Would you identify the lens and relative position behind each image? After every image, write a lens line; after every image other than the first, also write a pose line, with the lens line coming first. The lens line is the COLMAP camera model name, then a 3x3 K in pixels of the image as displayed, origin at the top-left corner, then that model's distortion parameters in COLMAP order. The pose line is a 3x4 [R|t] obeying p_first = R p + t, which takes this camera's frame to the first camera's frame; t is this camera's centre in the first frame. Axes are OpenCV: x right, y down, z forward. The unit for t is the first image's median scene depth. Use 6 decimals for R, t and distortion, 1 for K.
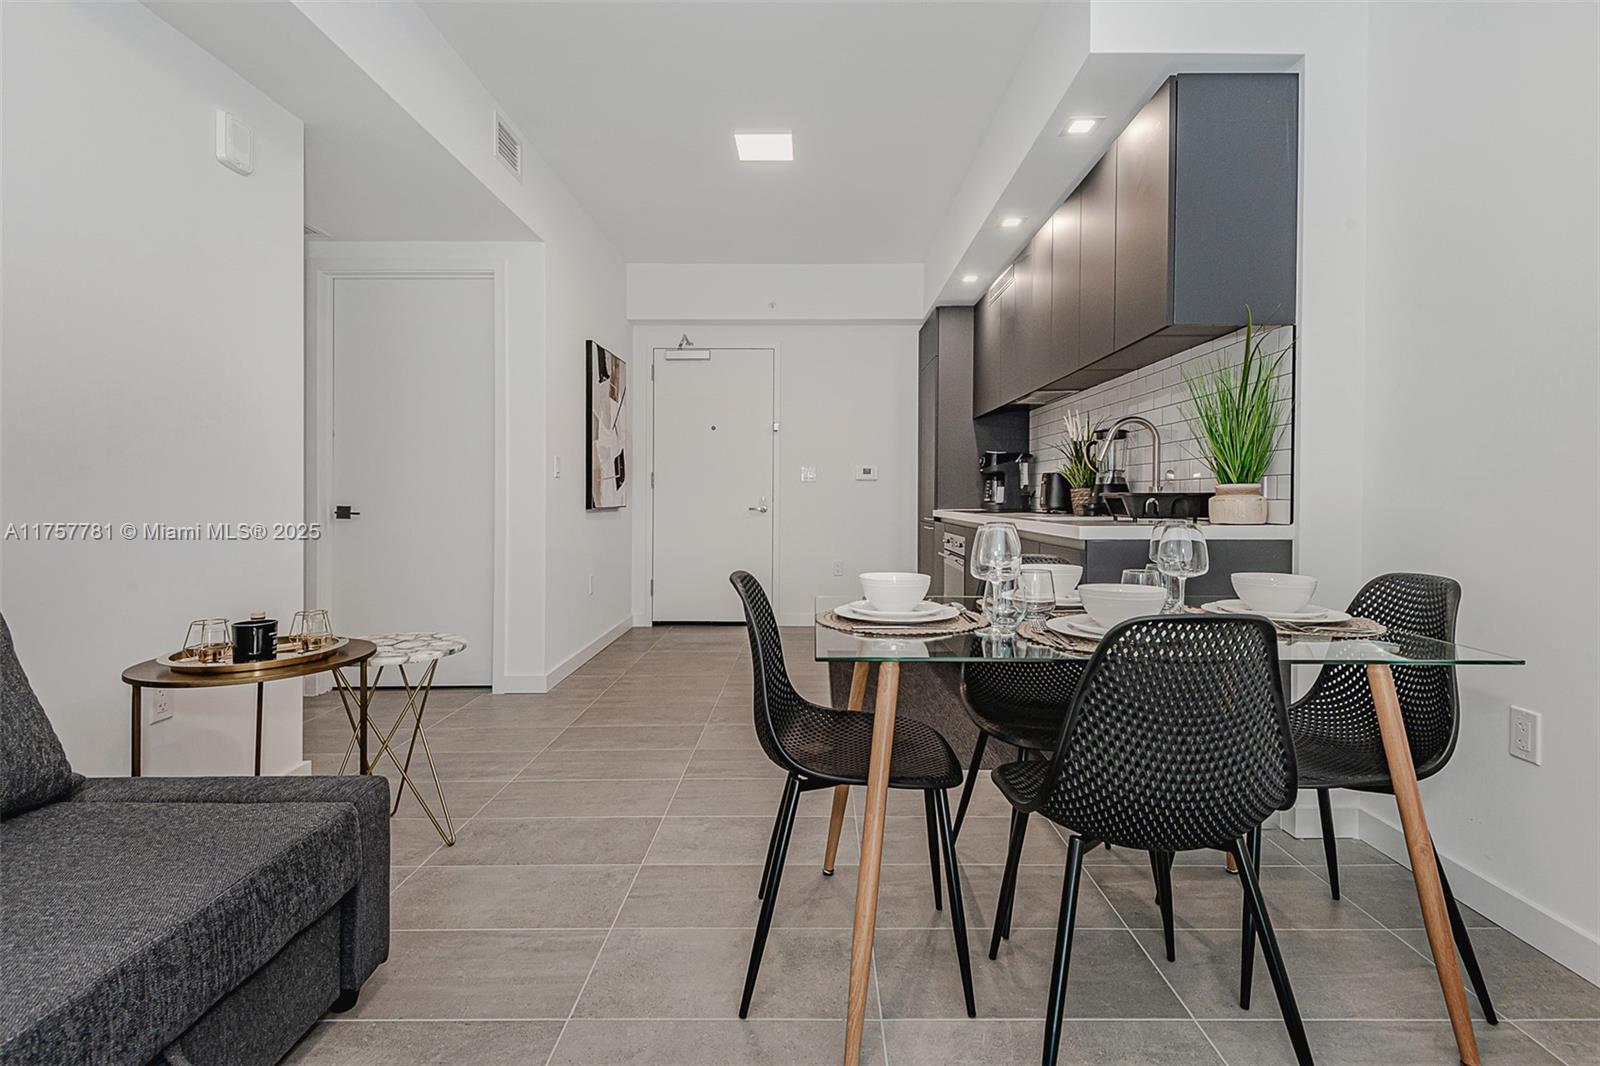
lens RADIAL K [[725.0, 0, 795.4], [0, 725.0, 507.6], [0, 0, 1]] dist [0.037226, -0.006178]
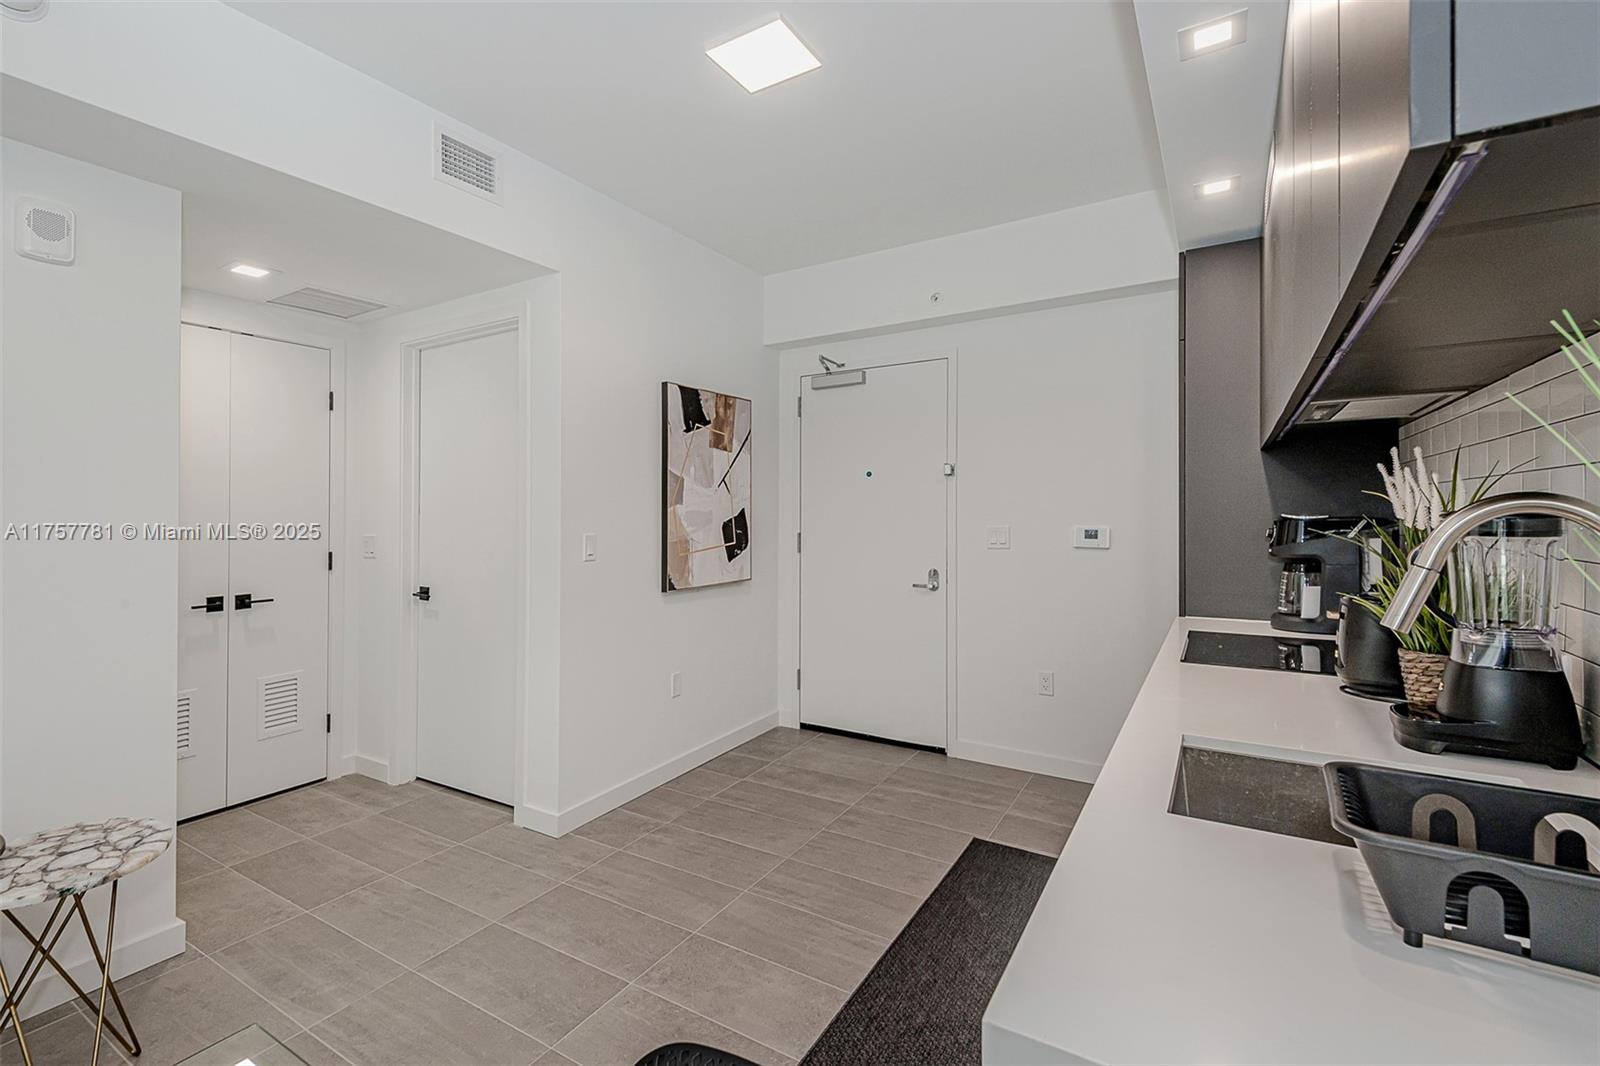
lens RADIAL K [[725.0, 0, 760.0], [0, 725.0, 509.4], [0, 0, 1]] dist [0.037226, -0.006178]
pose [[0.850980, -0.012481, -0.525050, 0.254574], [0.001428, 0.999769, -0.021452, -0.079537], [0.525197, 0.017505, 0.850801, 0.414741]]
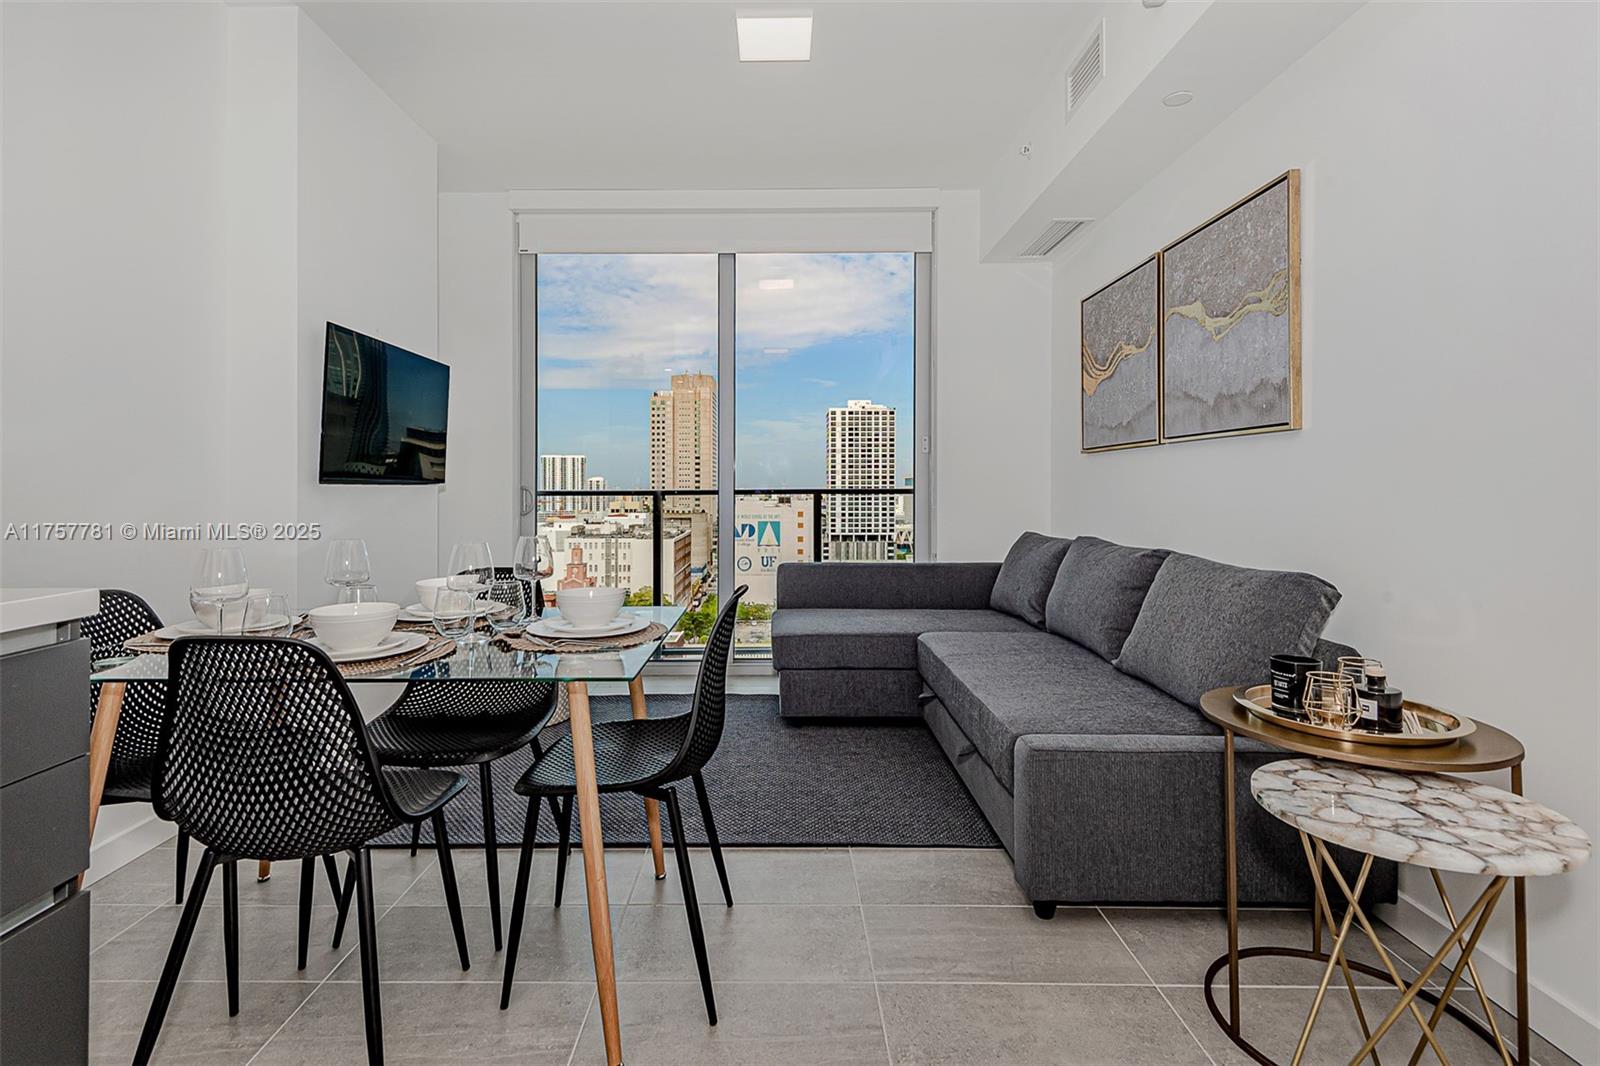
lens RADIAL K [[742.7, 0, 782.0], [0, 742.7, 474.2], [0, 0, 1]] dist [0.027682, -0.000141]
pose [[-0.999525, -0.008017, -0.029760, -0.050111], [-0.008078, 0.999966, 0.001913, -0.024064], [0.029744, 0.002152, -0.999555, 0.876669]]
